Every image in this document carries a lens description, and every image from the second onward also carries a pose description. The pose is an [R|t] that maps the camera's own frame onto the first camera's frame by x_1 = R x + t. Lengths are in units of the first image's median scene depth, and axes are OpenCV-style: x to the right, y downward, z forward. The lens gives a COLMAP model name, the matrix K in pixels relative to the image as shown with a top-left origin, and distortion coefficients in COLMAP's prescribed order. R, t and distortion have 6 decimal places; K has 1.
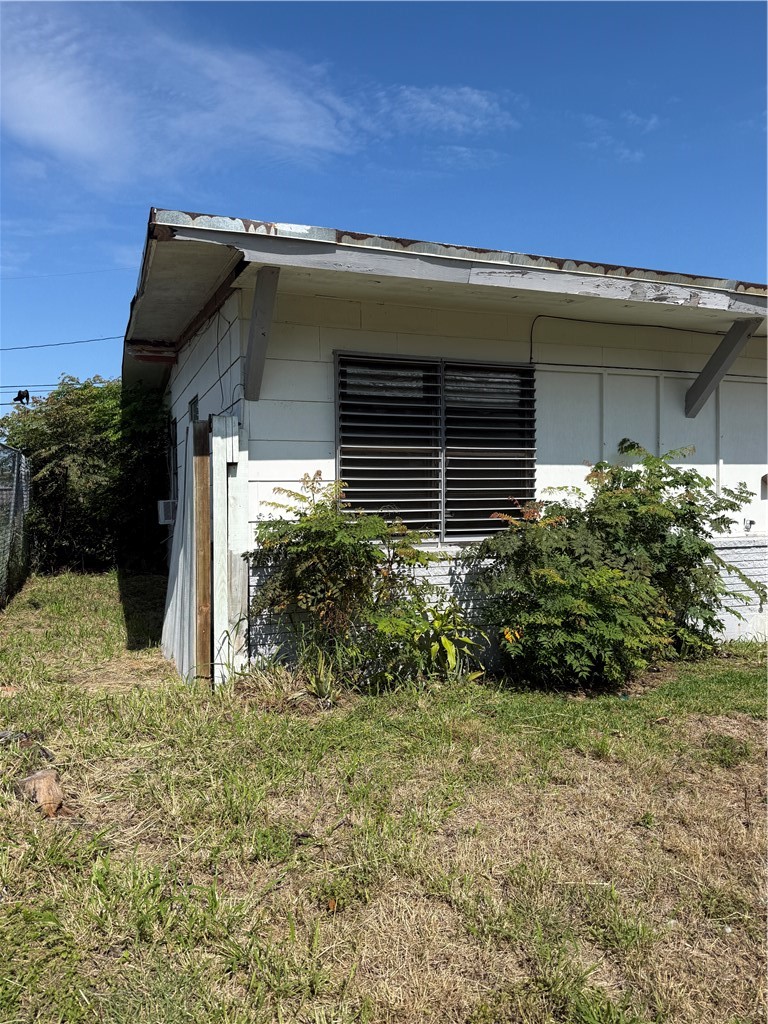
lens RADIAL K [[696.2, 0, 384.0], [0, 696.2, 512.0], [0, 0, 1]] dist [0.157810, -0.308930]
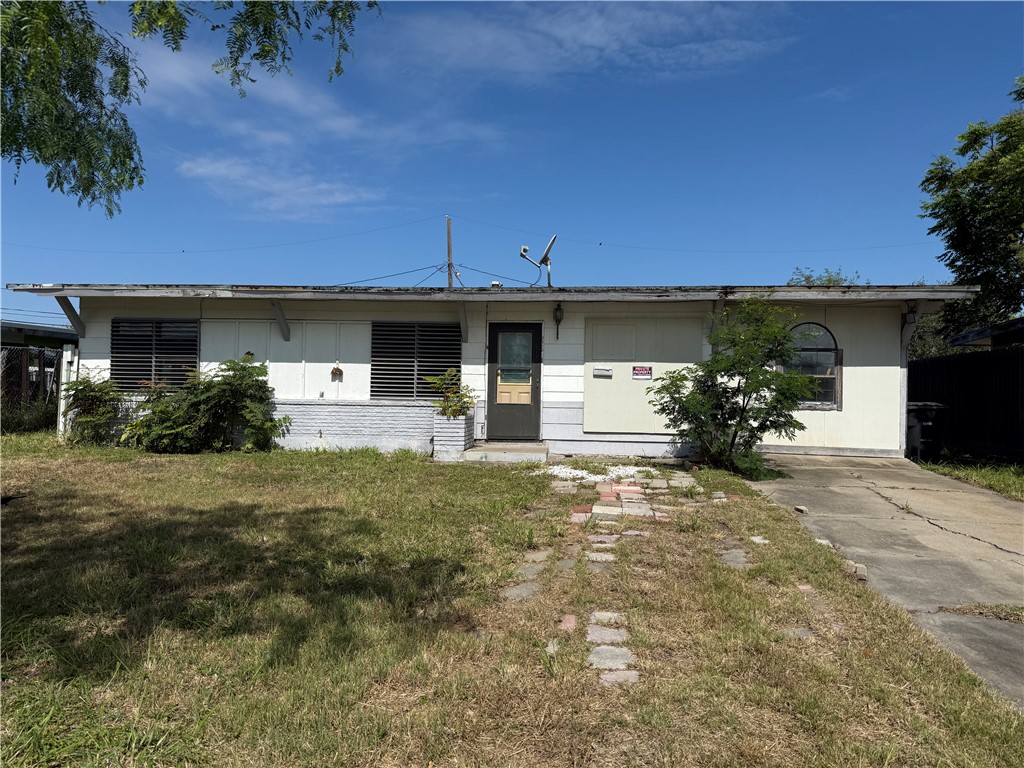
lens RADIAL K [[697.4, 0, 512.0], [0, 697.4, 384.0], [0, 0, 1]] dist [0.075246, -0.106094]
pose [[0.913635, 0.011881, -0.406363, 2.356691], [-0.033530, 0.998369, -0.046196, 0.082558], [0.405151, 0.055832, 0.912543, -0.765451]]
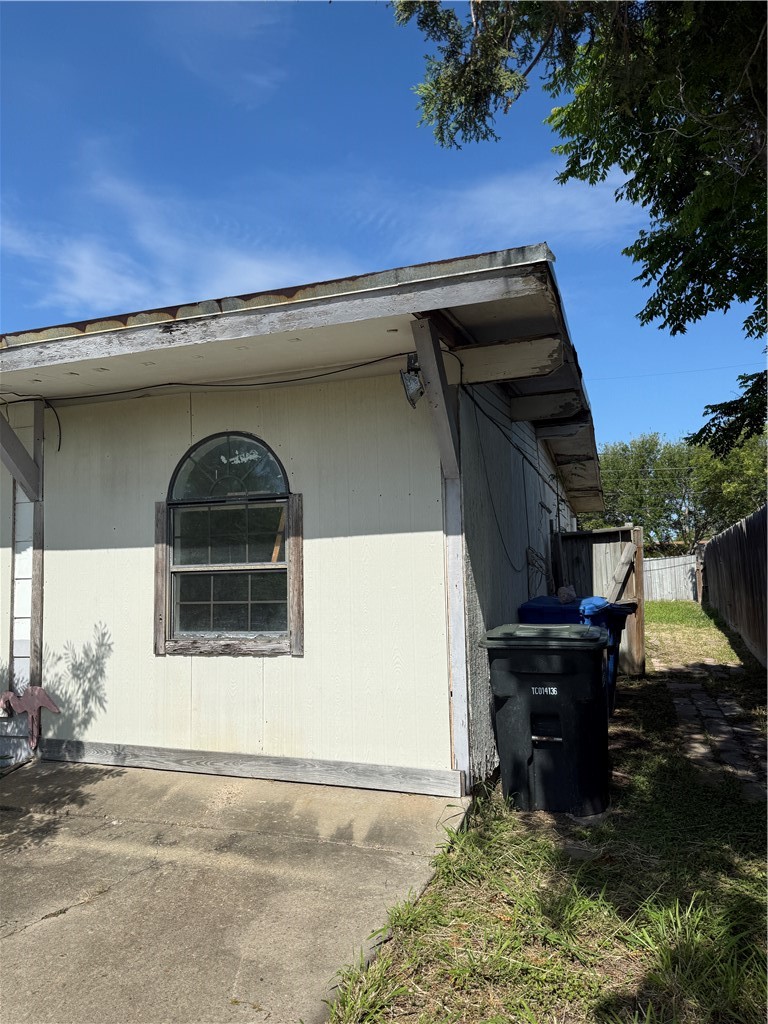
lens RADIAL K [[697.4, 0, 384.0], [0, 697.4, 512.0], [0, 0, 1]] dist [0.075246, -0.106094]
pose [[0.777374, -0.060409, -0.626131, 3.079746], [-0.002383, 0.995088, -0.098965, -0.074466], [0.629034, 0.078425, 0.773412, 1.306959]]
